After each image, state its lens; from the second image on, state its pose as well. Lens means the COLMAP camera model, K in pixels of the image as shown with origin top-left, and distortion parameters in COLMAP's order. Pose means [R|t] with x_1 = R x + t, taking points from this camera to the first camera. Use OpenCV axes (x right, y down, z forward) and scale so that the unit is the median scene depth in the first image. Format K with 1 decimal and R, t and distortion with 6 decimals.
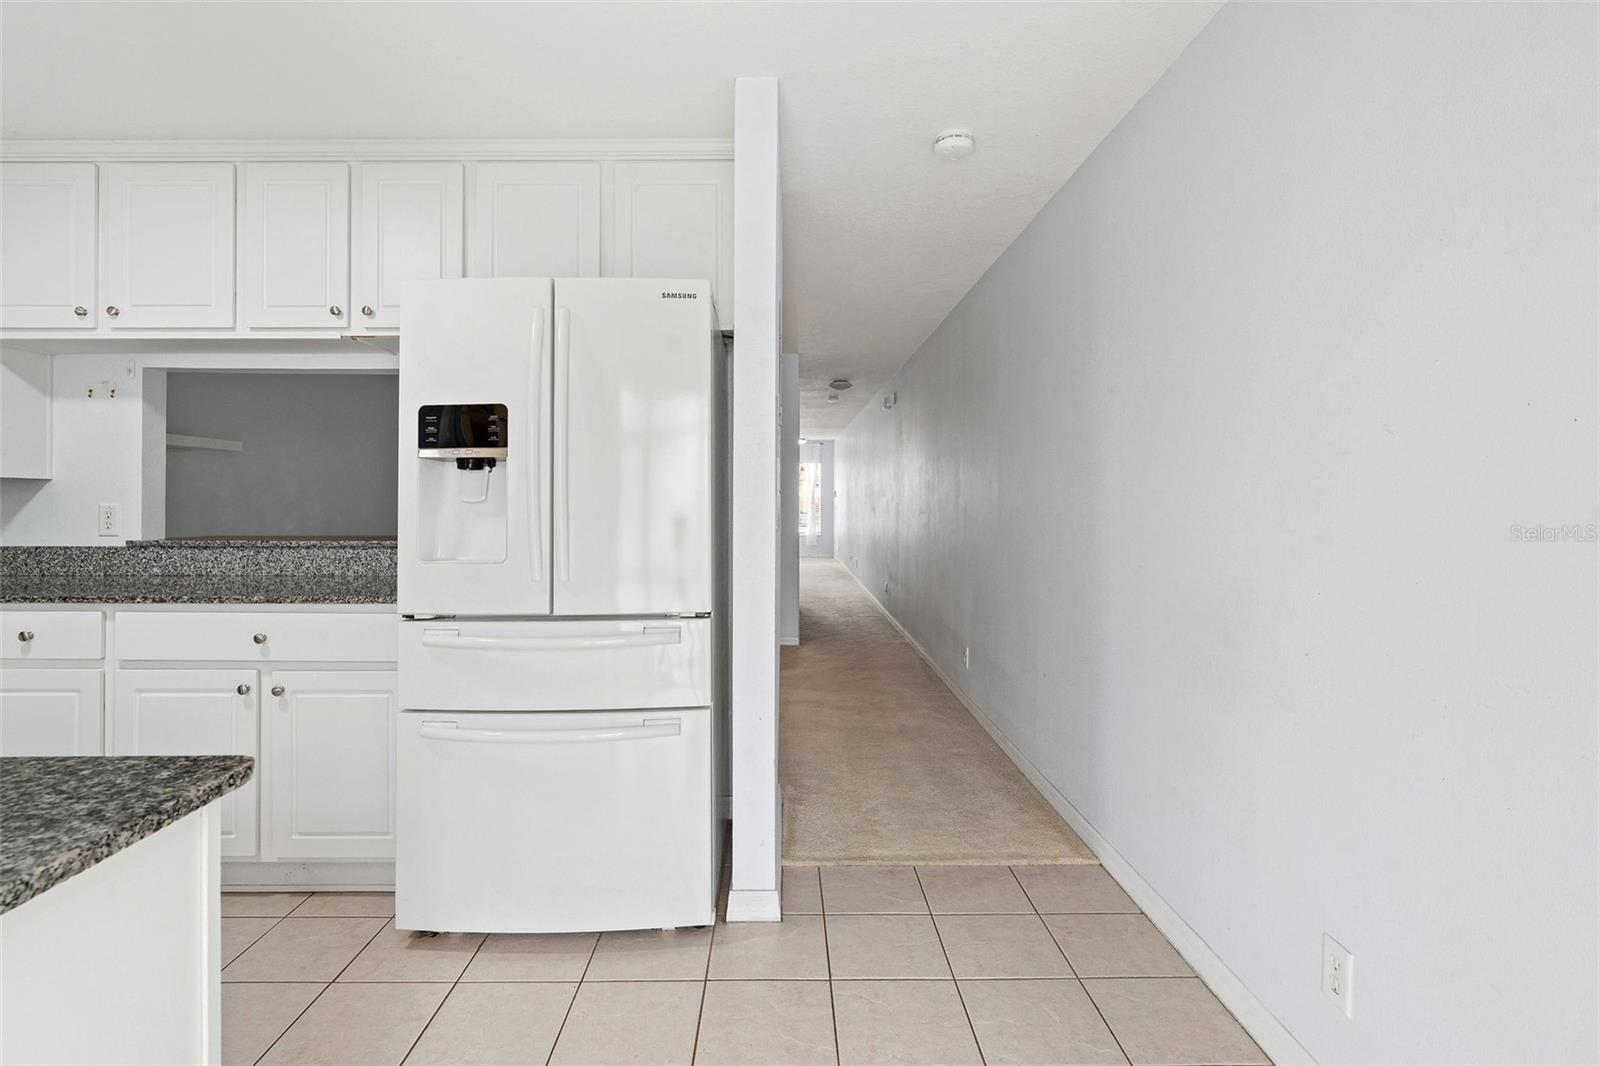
lens RADIAL K [[744.4, 0, 797.8], [0, 744.4, 501.7], [0, 0, 1]] dist [-0.007041, 0.000601]
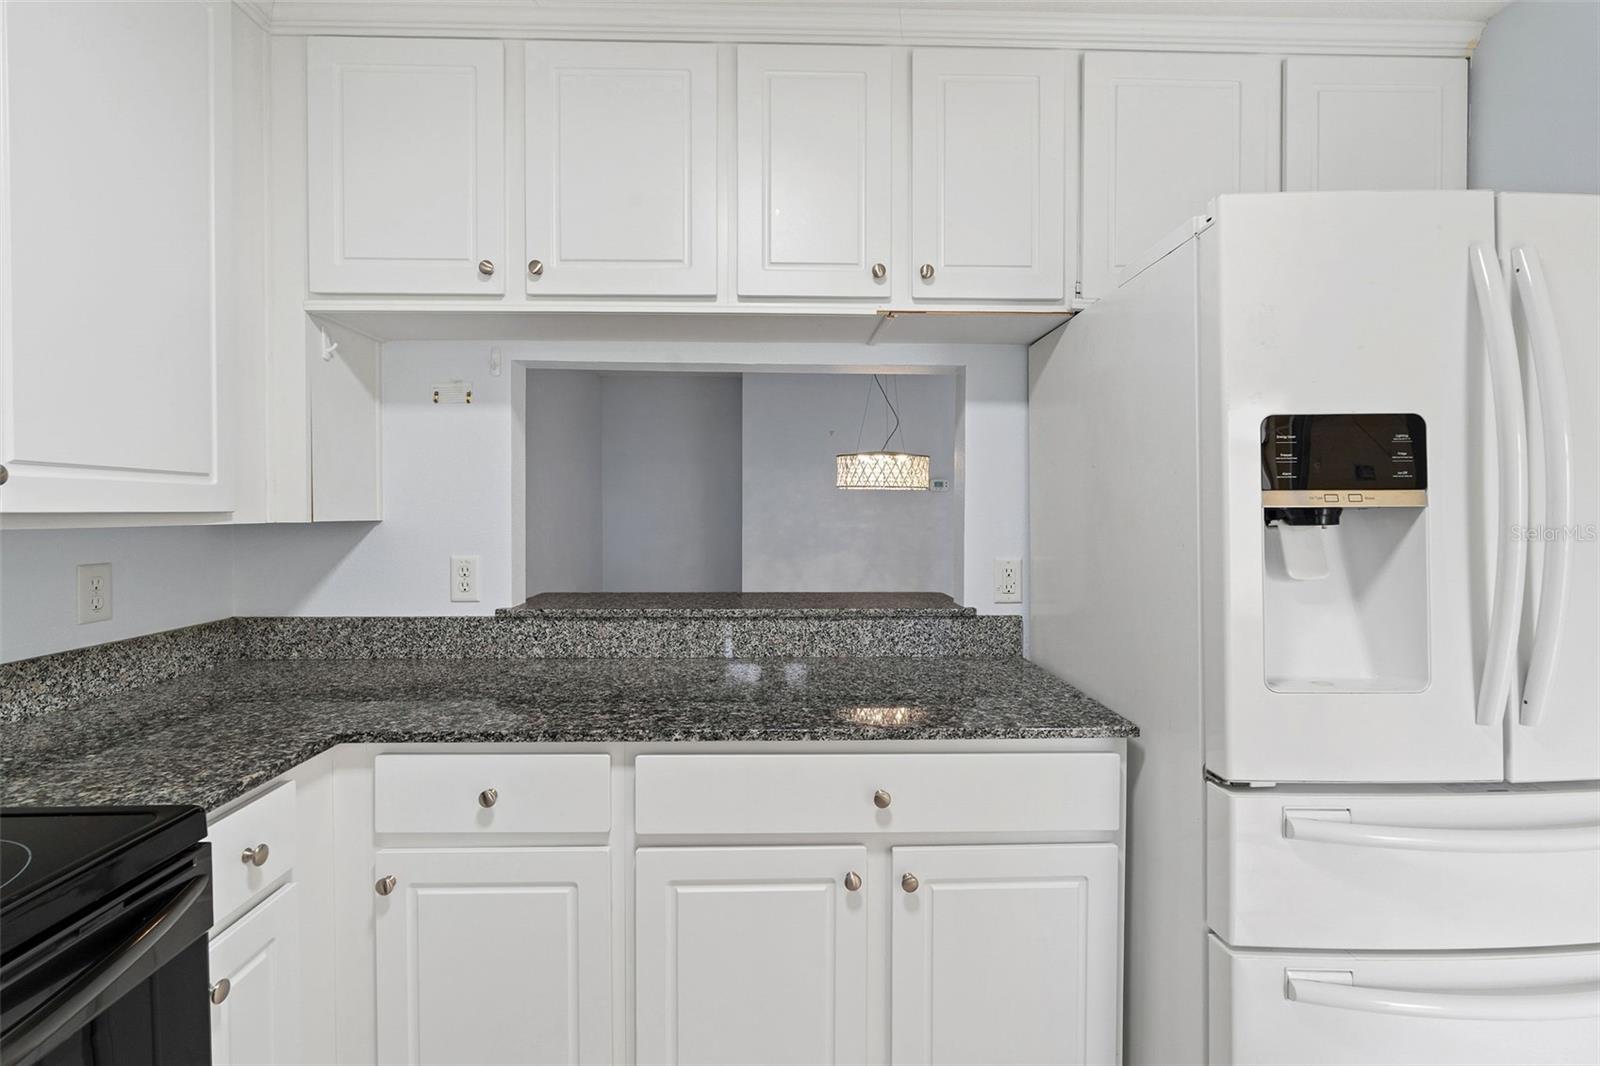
lens RADIAL K [[690.9, 0, 801.0], [0, 690.9, 522.4], [0, 0, 1]] dist [-0.008798, -0.000010]
pose [[0.999773, 0.001248, 0.021265, -0.634421], [-0.001594, 0.999866, 0.016267, -0.039898], [-0.021242, -0.016297, 0.999642, 0.347247]]
